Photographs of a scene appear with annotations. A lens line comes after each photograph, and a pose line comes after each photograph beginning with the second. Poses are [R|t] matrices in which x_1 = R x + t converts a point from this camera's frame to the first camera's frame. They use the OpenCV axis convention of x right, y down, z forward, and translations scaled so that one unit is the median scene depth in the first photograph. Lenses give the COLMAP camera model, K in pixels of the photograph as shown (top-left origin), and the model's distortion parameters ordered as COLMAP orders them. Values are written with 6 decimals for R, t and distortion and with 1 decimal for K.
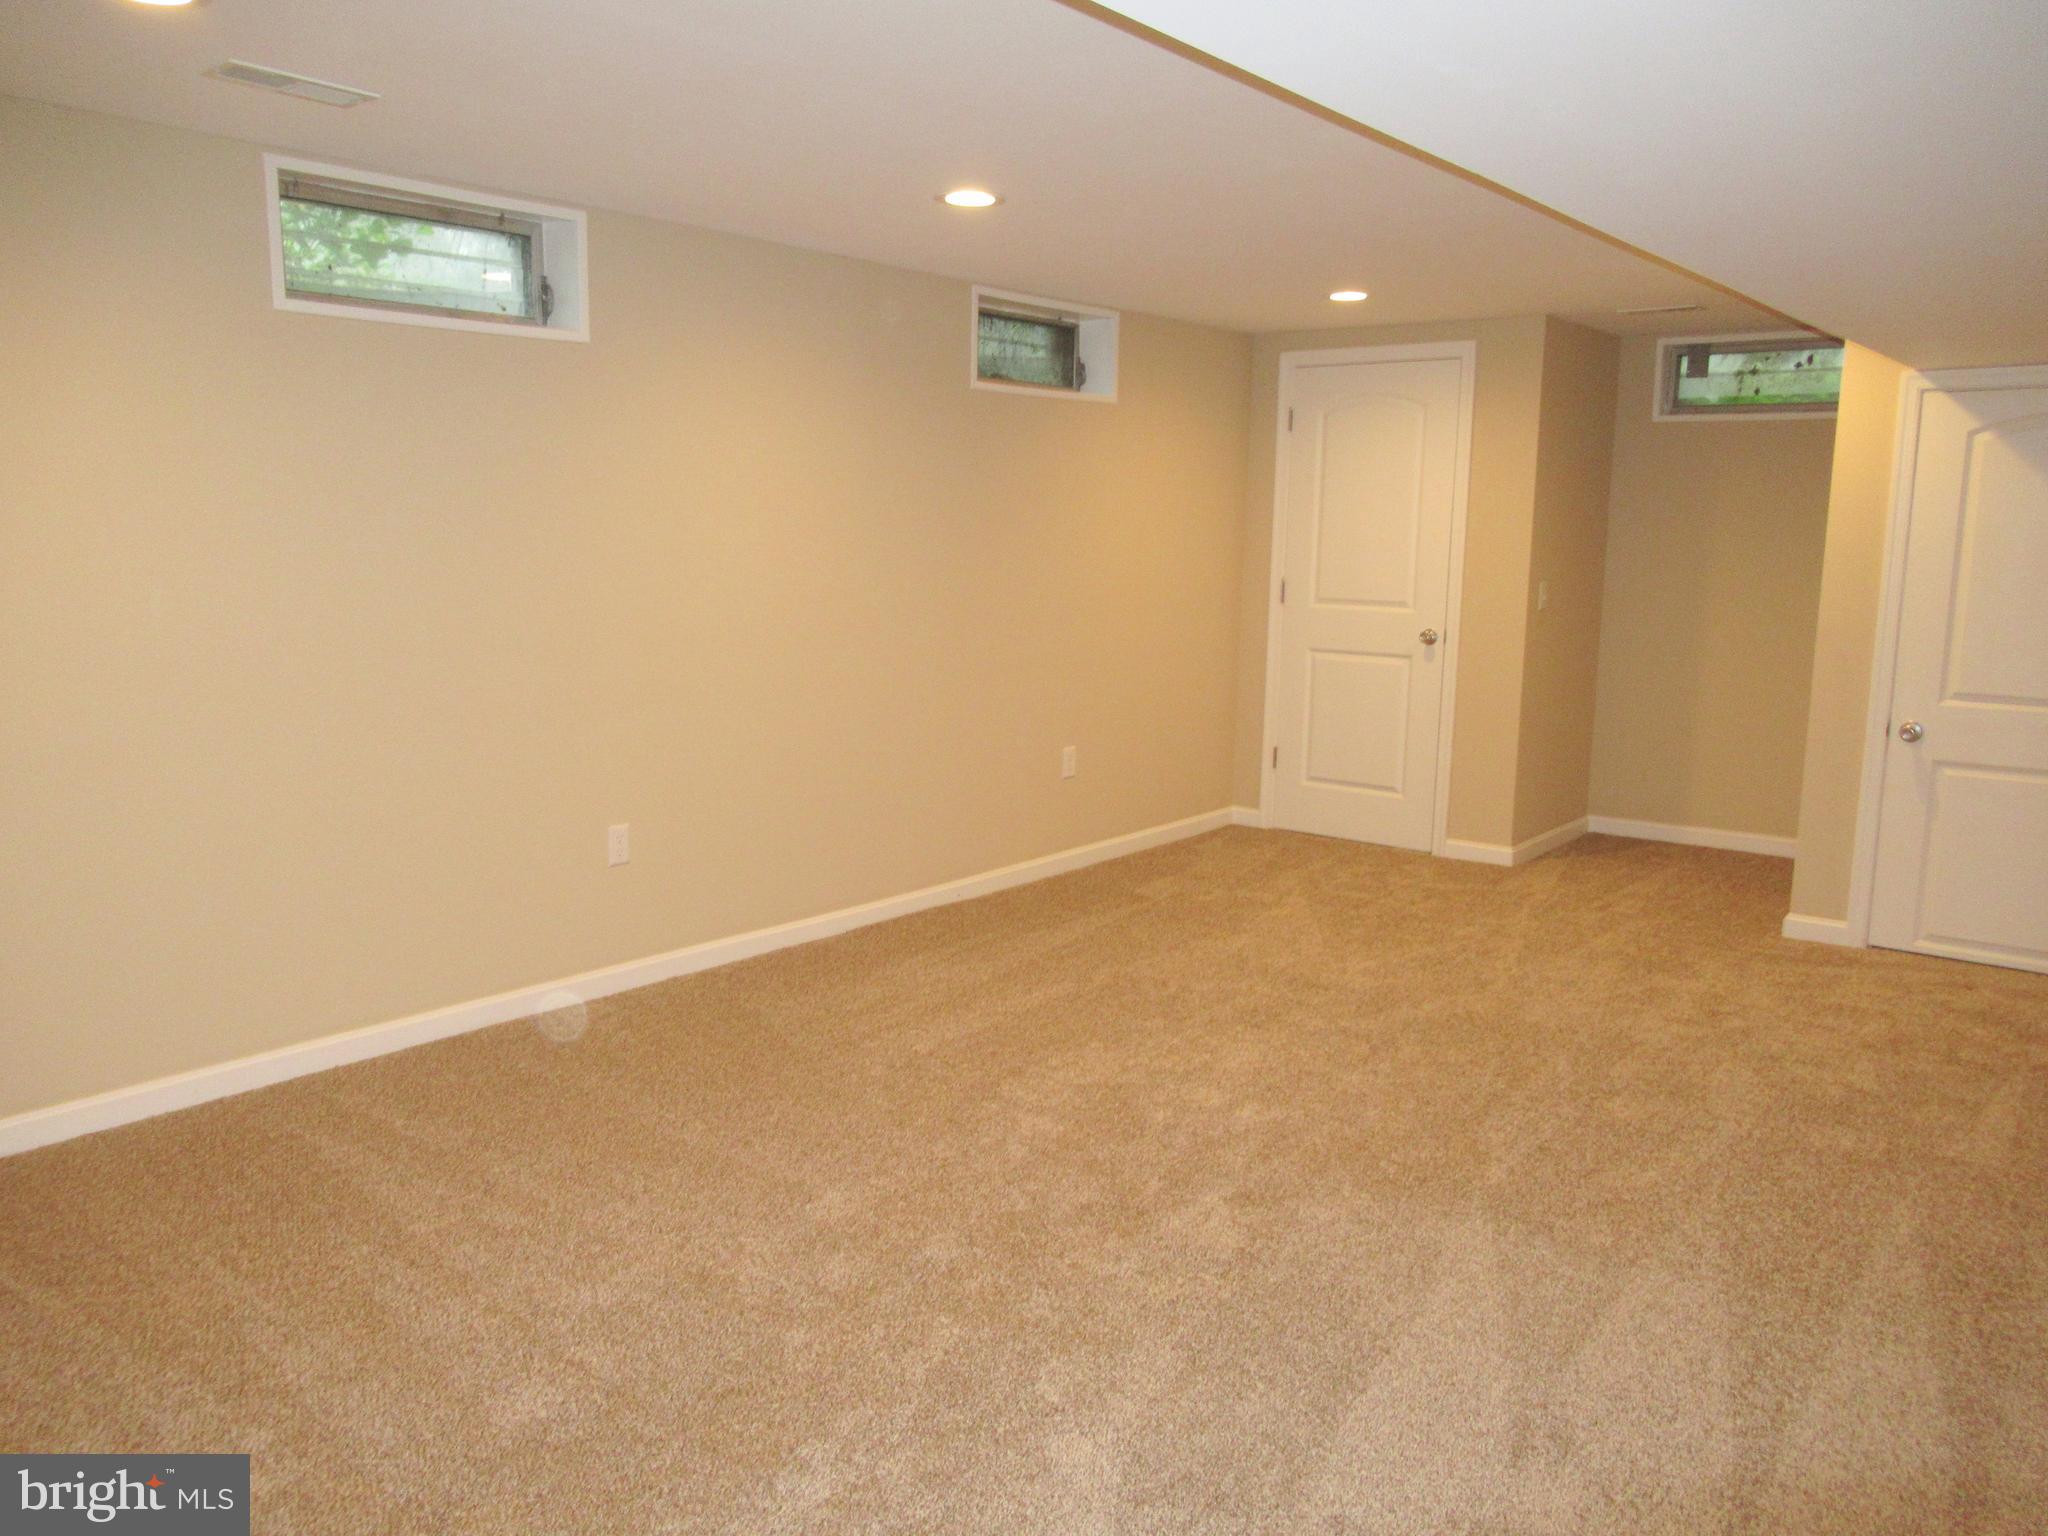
lens RADIAL K [[1522.8, 0, 1025.4], [0, 1522.8, 765.5], [0, 0, 1]] dist [-0.000829, -0.005483]
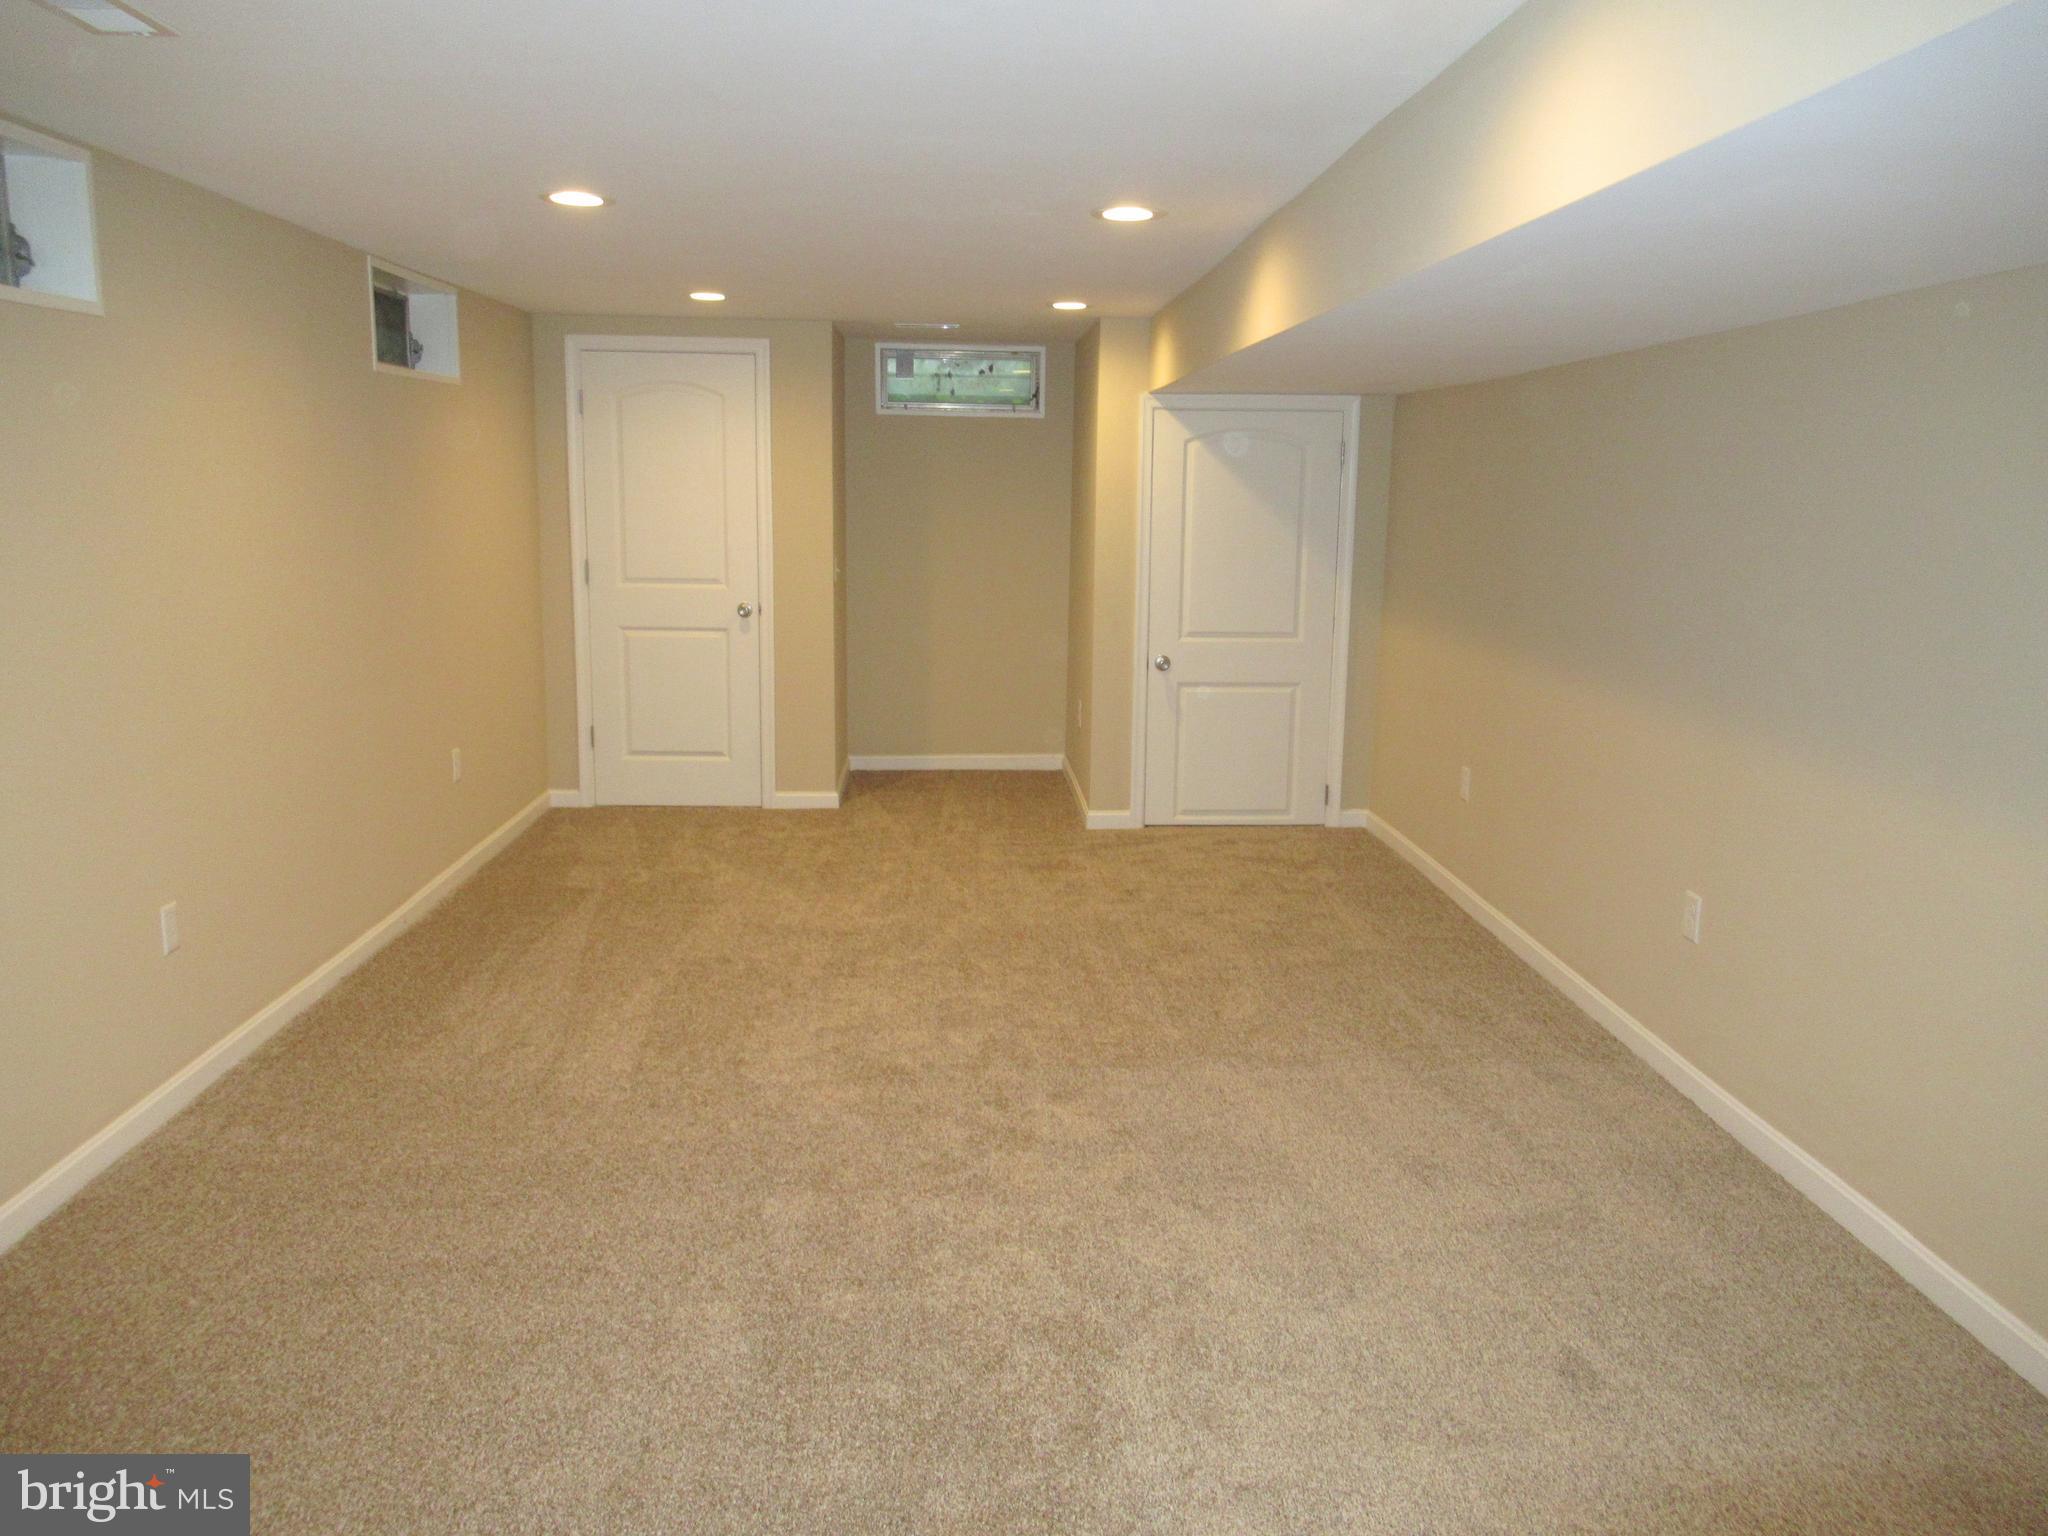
lens RADIAL K [[1522.8, 0, 1026.5], [0, 1522.8, 770.4], [0, 0, 1]] dist [-0.000829, -0.005483]
pose [[0.746199, -0.127179, 0.653462, -0.382097], [0.102475, 0.991827, 0.076015, -0.040894], [-0.657789, 0.010242, 0.753133, 0.062896]]
